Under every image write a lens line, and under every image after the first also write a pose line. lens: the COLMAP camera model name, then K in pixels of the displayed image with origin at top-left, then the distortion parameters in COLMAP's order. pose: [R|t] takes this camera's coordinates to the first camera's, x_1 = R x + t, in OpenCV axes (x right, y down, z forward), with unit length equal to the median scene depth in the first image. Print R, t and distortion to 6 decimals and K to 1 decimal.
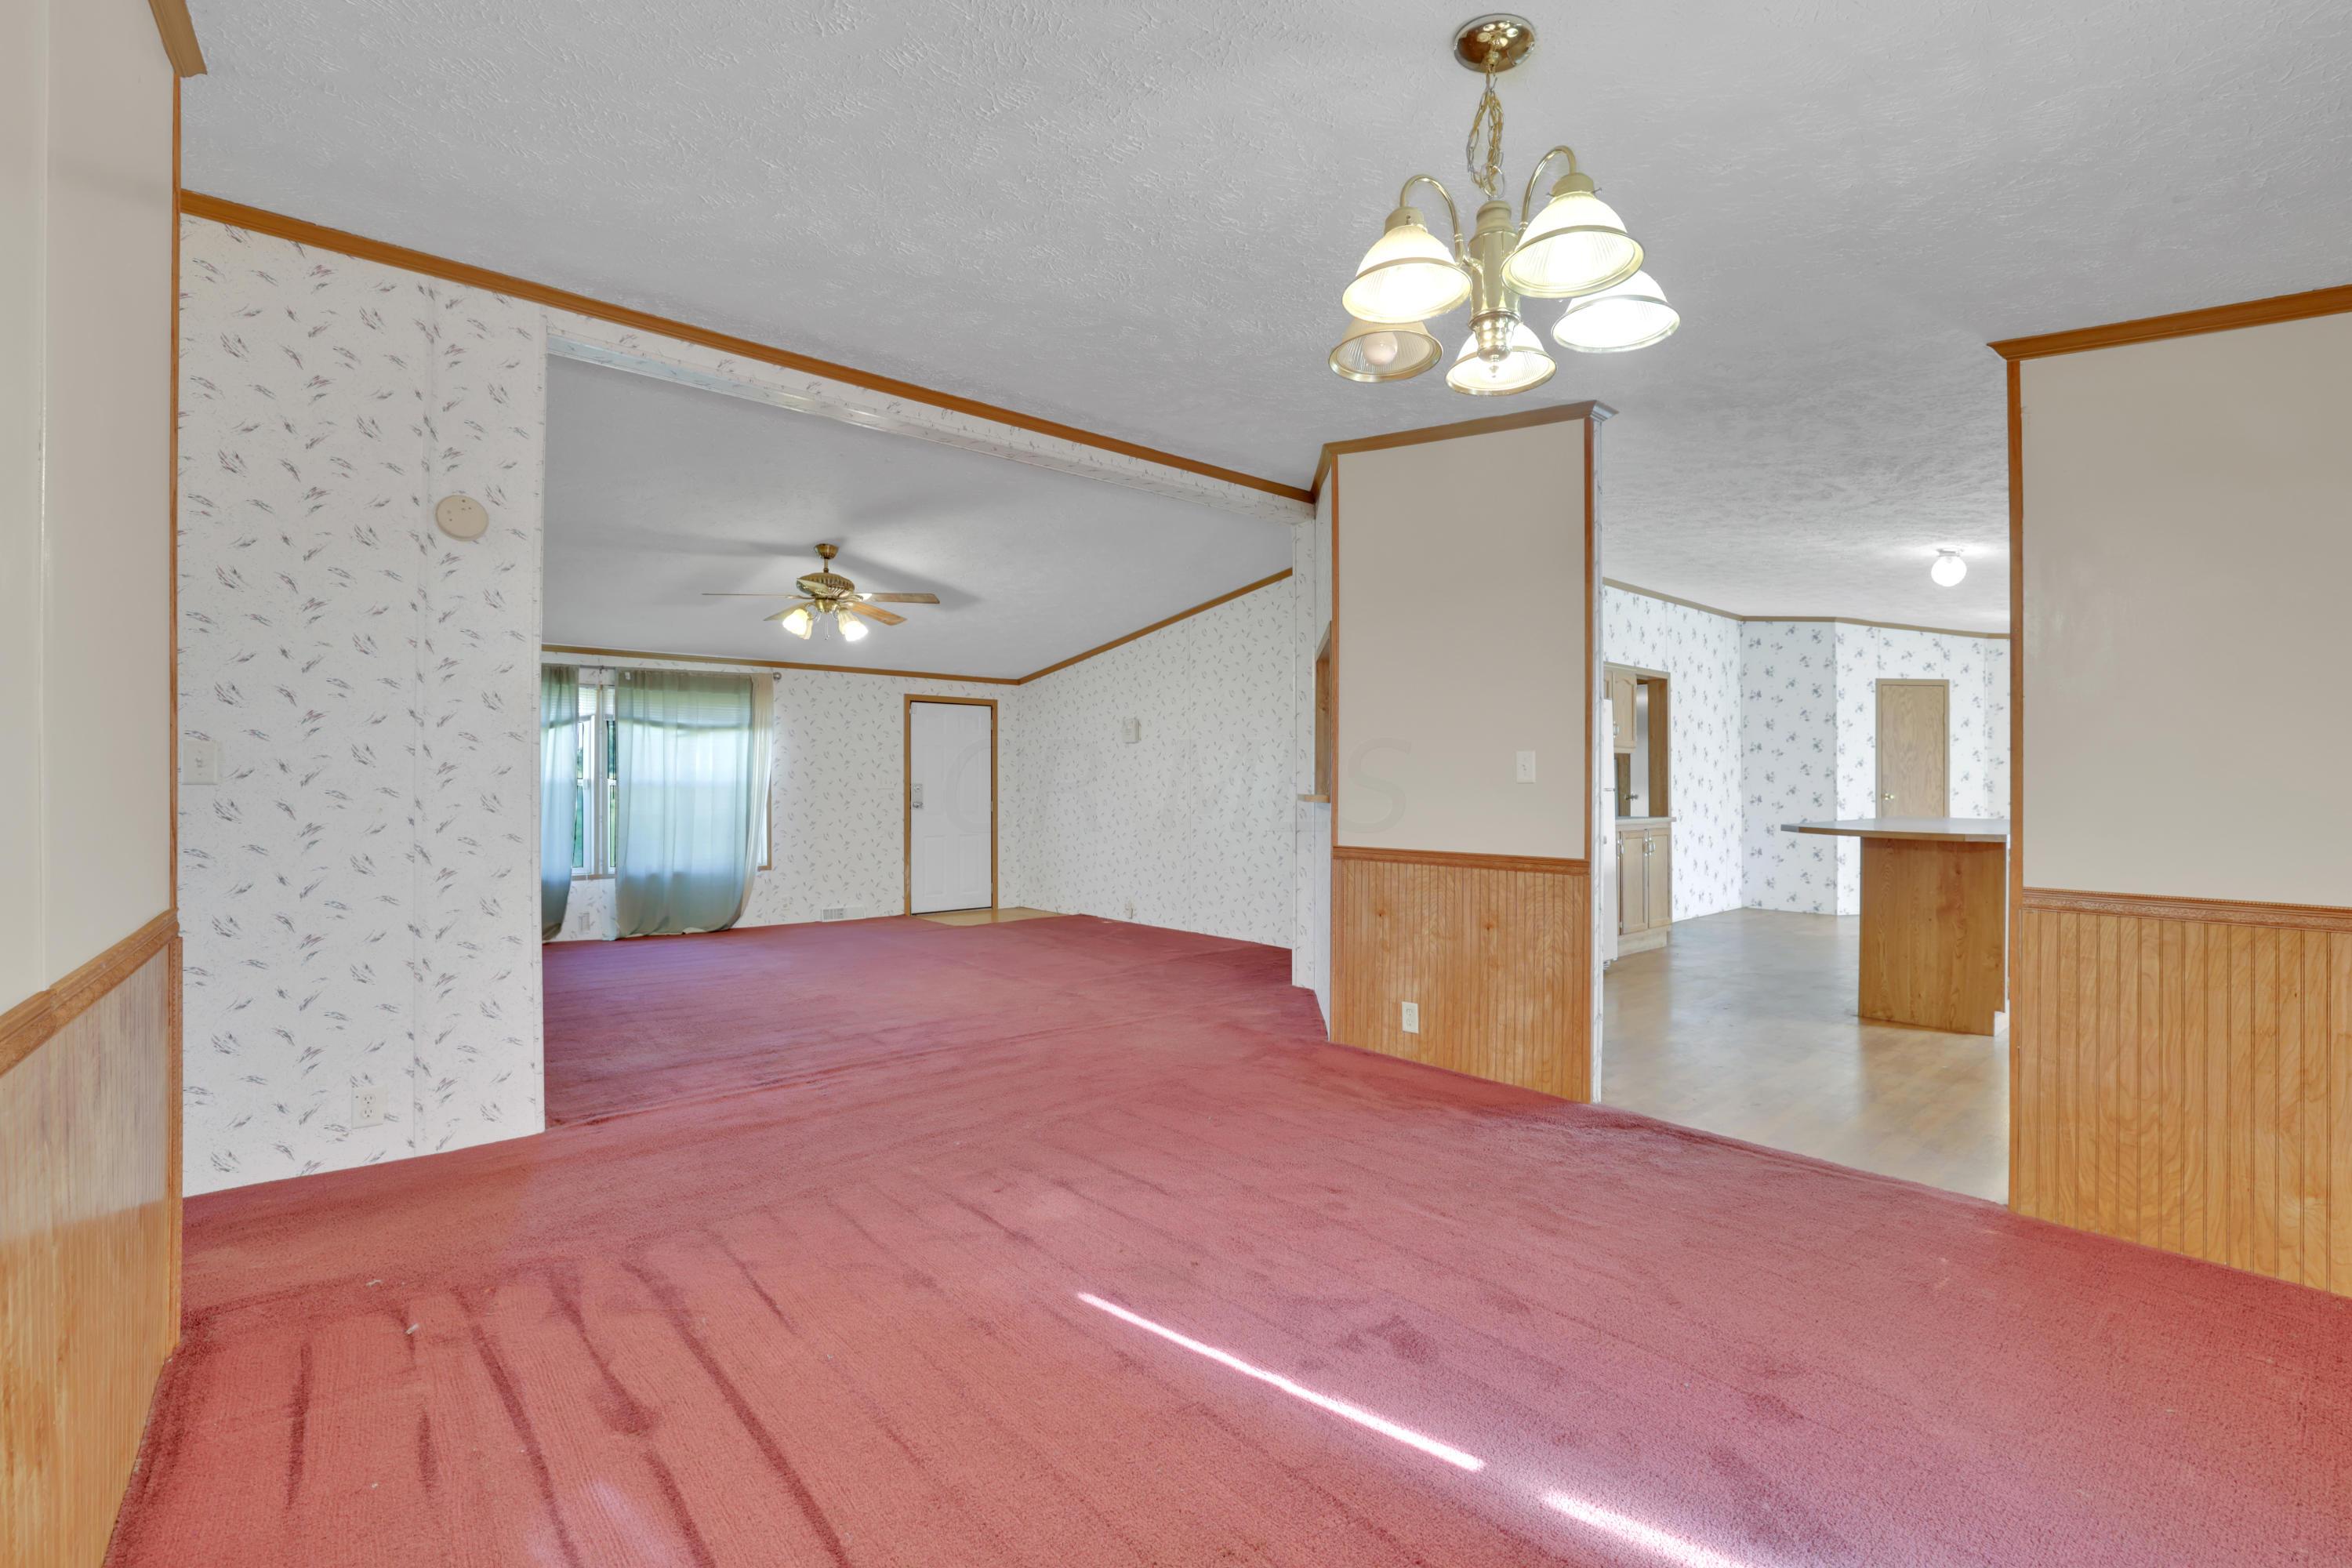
lens RADIAL K [[1028.7, 0, 1166.5], [0, 1028.7, 776.5], [0, 0, 1]] dist [-0.042948, 0.012997]
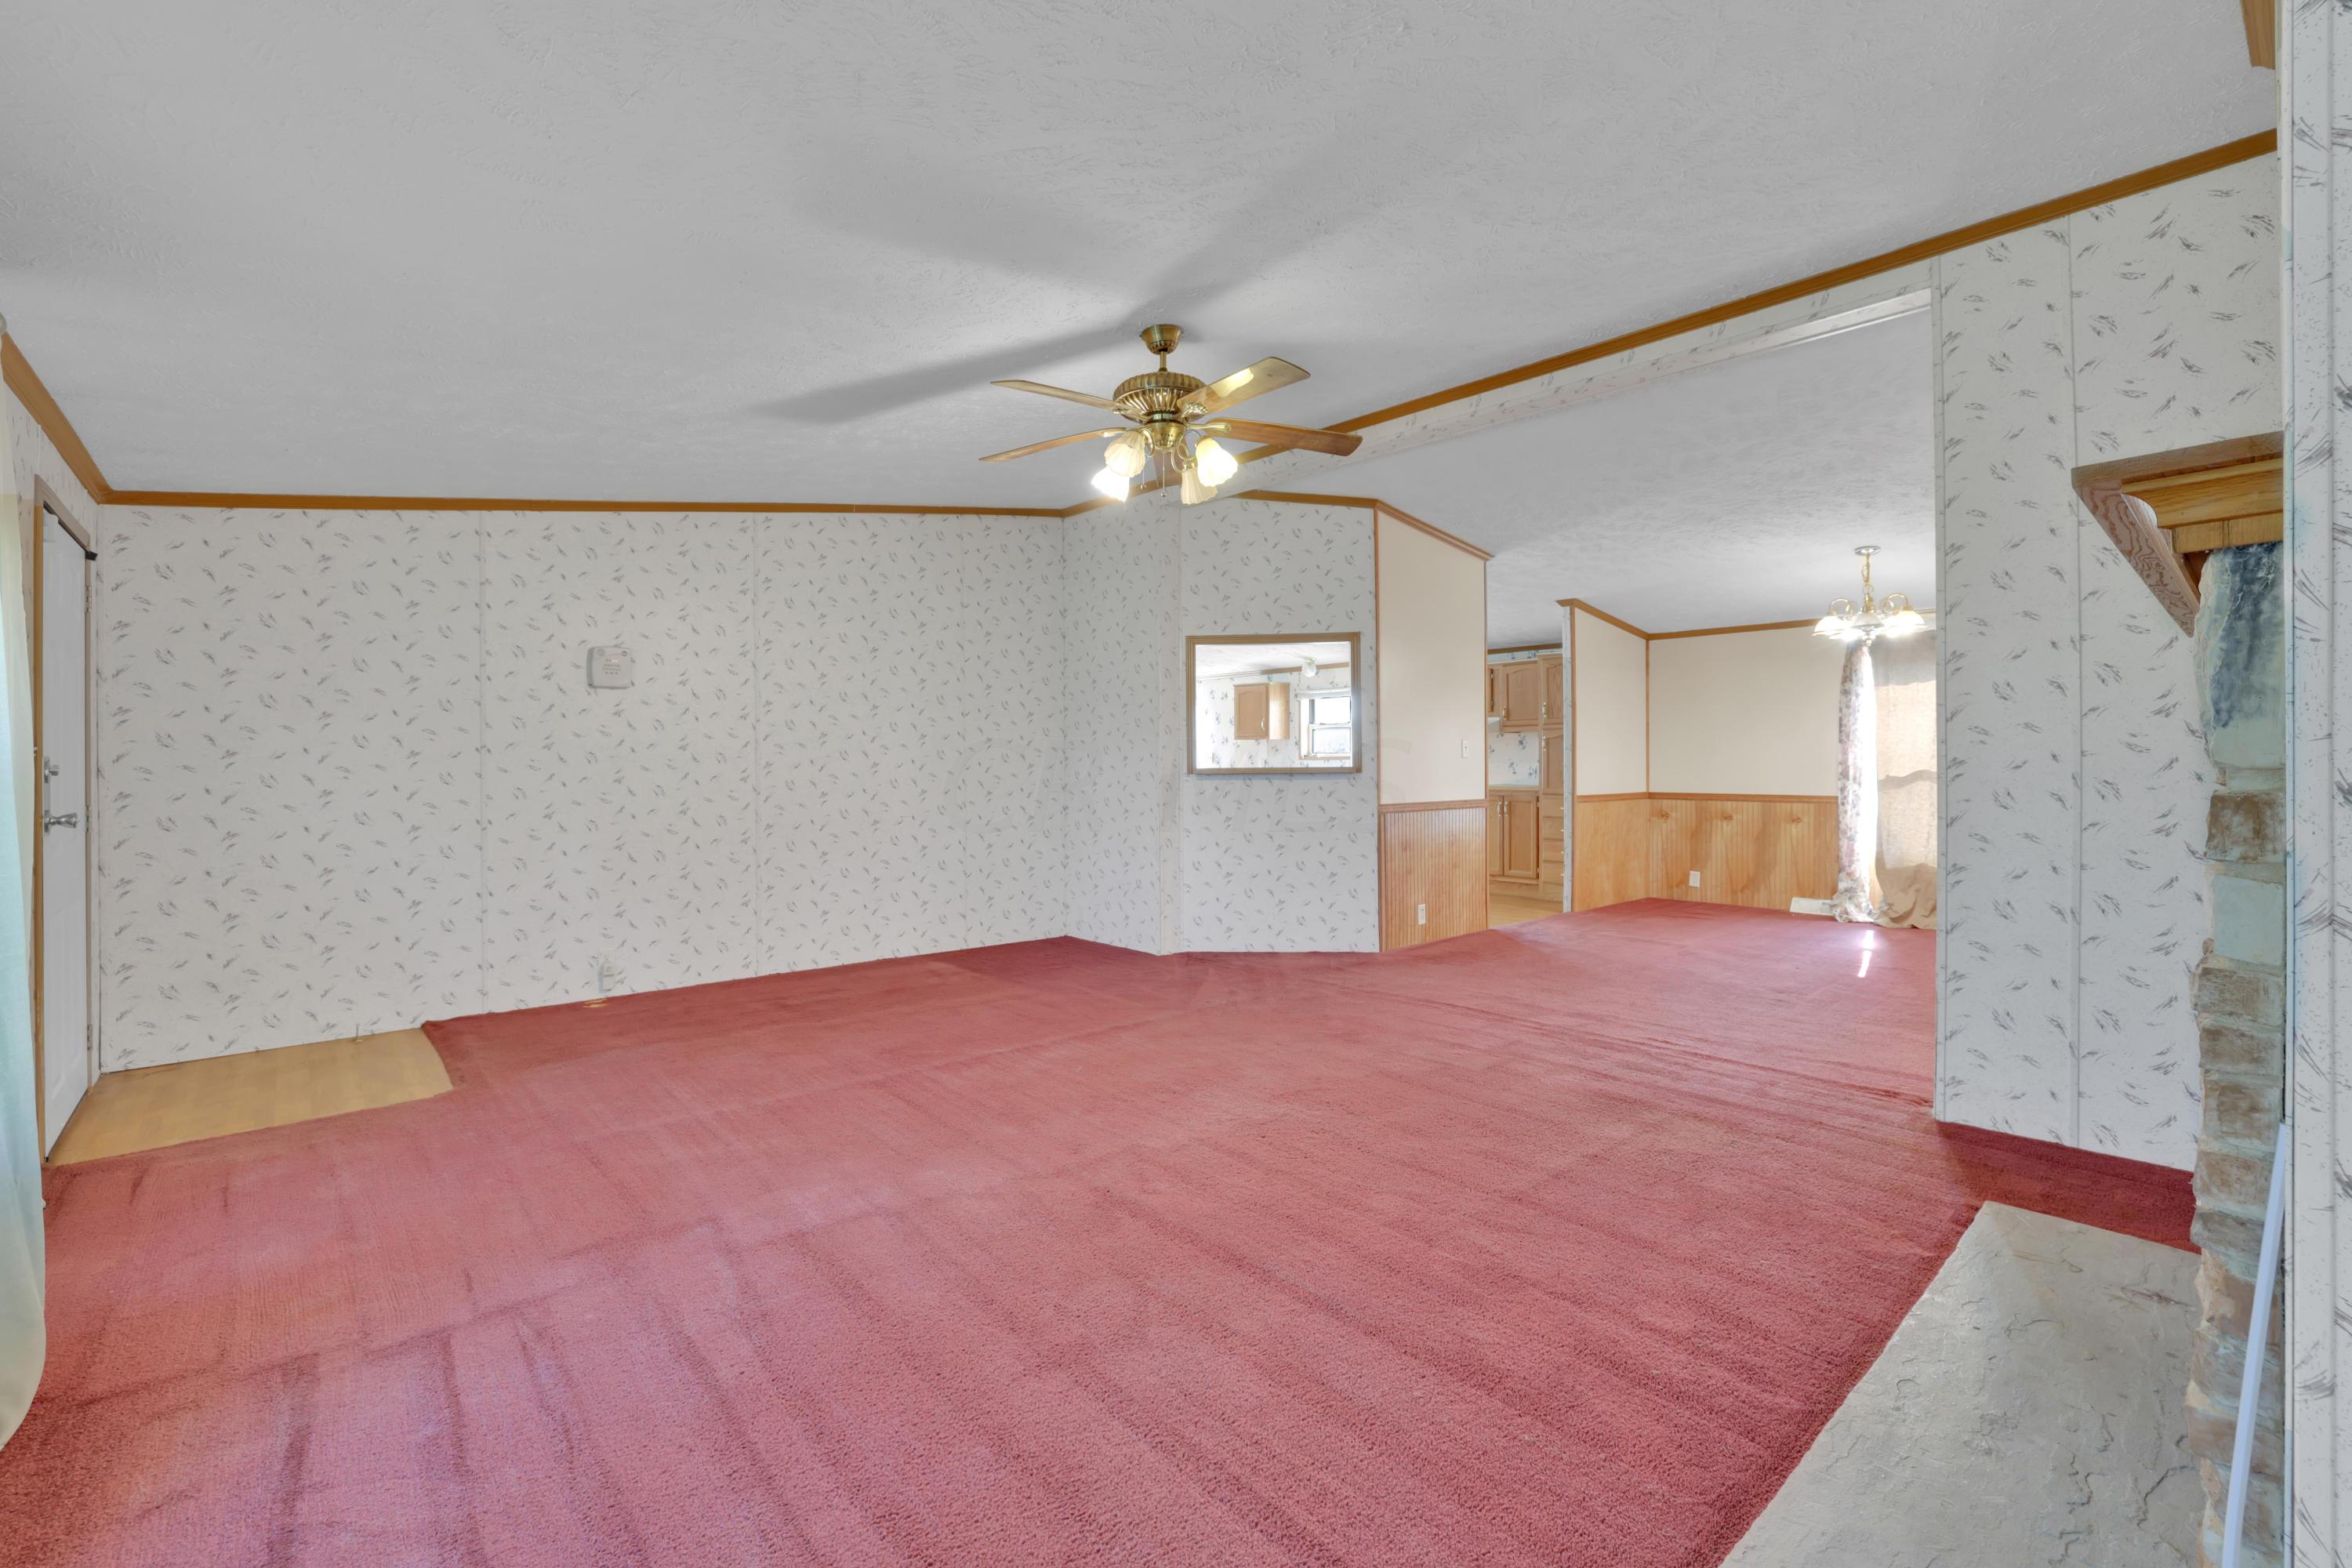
lens RADIAL K [[1028.7, 0, 1171.8], [0, 1028.7, 763.7], [0, 0, 1]] dist [-0.042948, 0.012997]
pose [[-0.031188, -0.003207, 0.999508, -0.687303], [-0.006437, 0.999975, 0.003008, 0.007083], [-0.999493, -0.006340, -0.031208, 0.782334]]
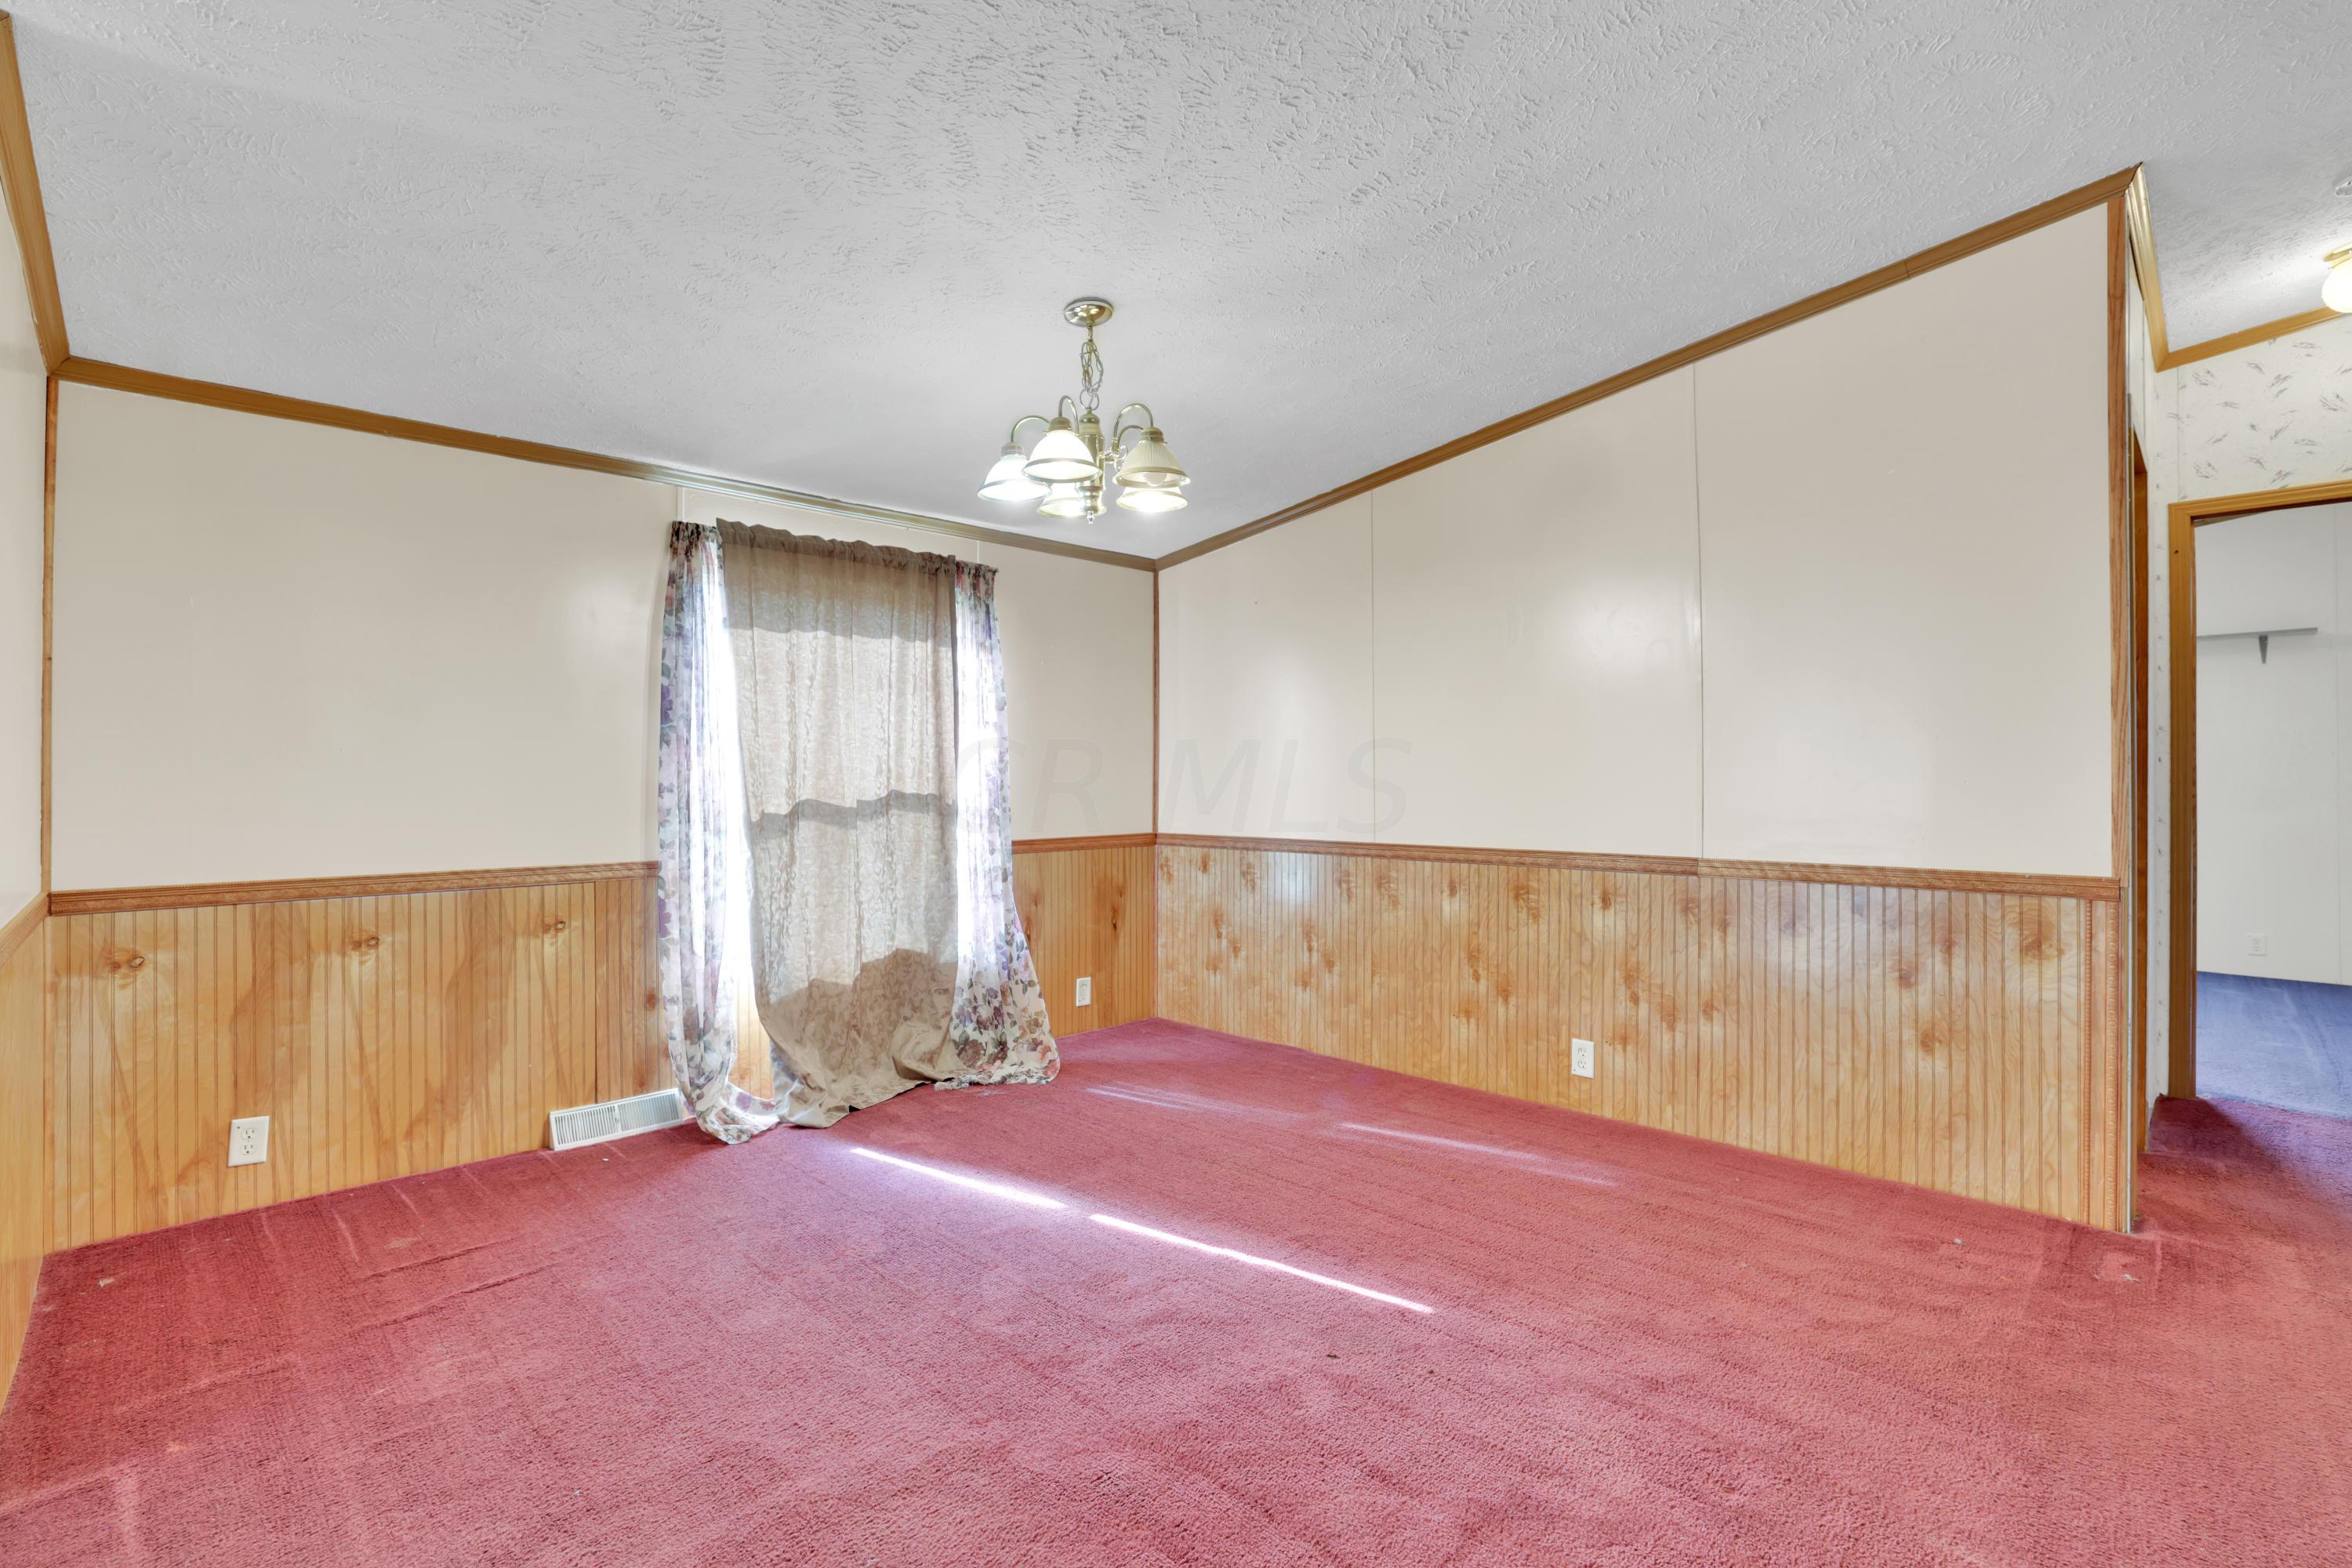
lens RADIAL K [[1028.7, 0, 1159.2], [0, 1028.7, 769.7], [0, 0, 1]] dist [-0.042948, 0.012997]
pose [[-0.997018, -0.000384, -0.077173, 0.077972], [0.000982, 0.999844, -0.017663, 0.005659], [0.077167, -0.017686, -0.996861, 0.570628]]
